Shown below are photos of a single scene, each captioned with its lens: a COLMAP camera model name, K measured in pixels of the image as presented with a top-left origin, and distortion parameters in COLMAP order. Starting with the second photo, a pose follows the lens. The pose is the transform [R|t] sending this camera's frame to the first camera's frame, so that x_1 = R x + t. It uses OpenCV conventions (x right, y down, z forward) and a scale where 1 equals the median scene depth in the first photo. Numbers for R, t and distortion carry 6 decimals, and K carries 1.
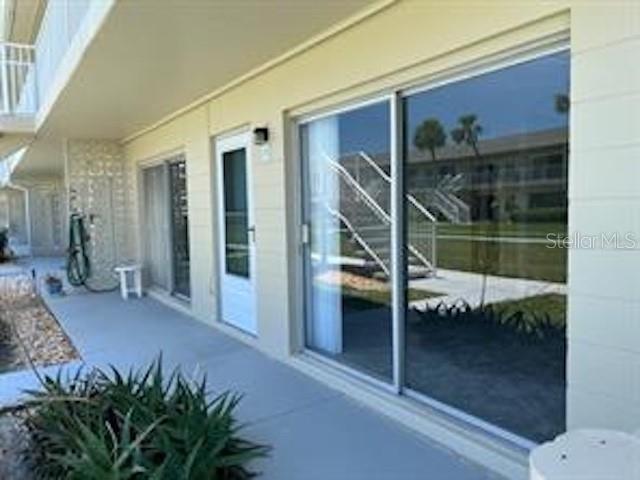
lens RADIAL K [[476.3, 0, 320.8], [0, 476.3, 243.8], [0, 0, 1]] dist [0.005082, 0.006918]
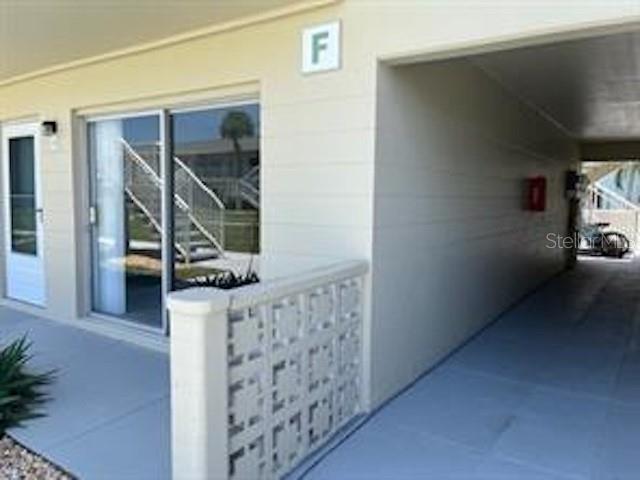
lens RADIAL K [[476.3, 0, 318.5], [0, 476.3, 236.2], [0, 0, 1]] dist [0.005082, 0.006918]
pose [[0.925903, 0.004328, 0.377736, 0.037598], [-0.007253, 0.999954, 0.006320, 0.018710], [-0.377691, -0.008592, 0.925892, -0.286341]]
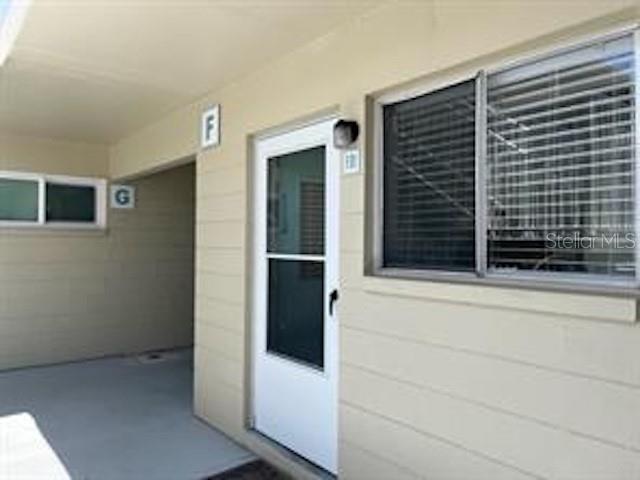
lens RADIAL K [[476.3, 0, 319.1], [0, 476.3, 237.0], [0, 0, 1]] dist [0.005082, 0.006918]
pose [[0.994050, 0.036864, 0.102502, -0.215725], [-0.027574, 0.995505, -0.090611, -0.034366], [-0.105381, 0.087245, 0.990597, 0.401250]]
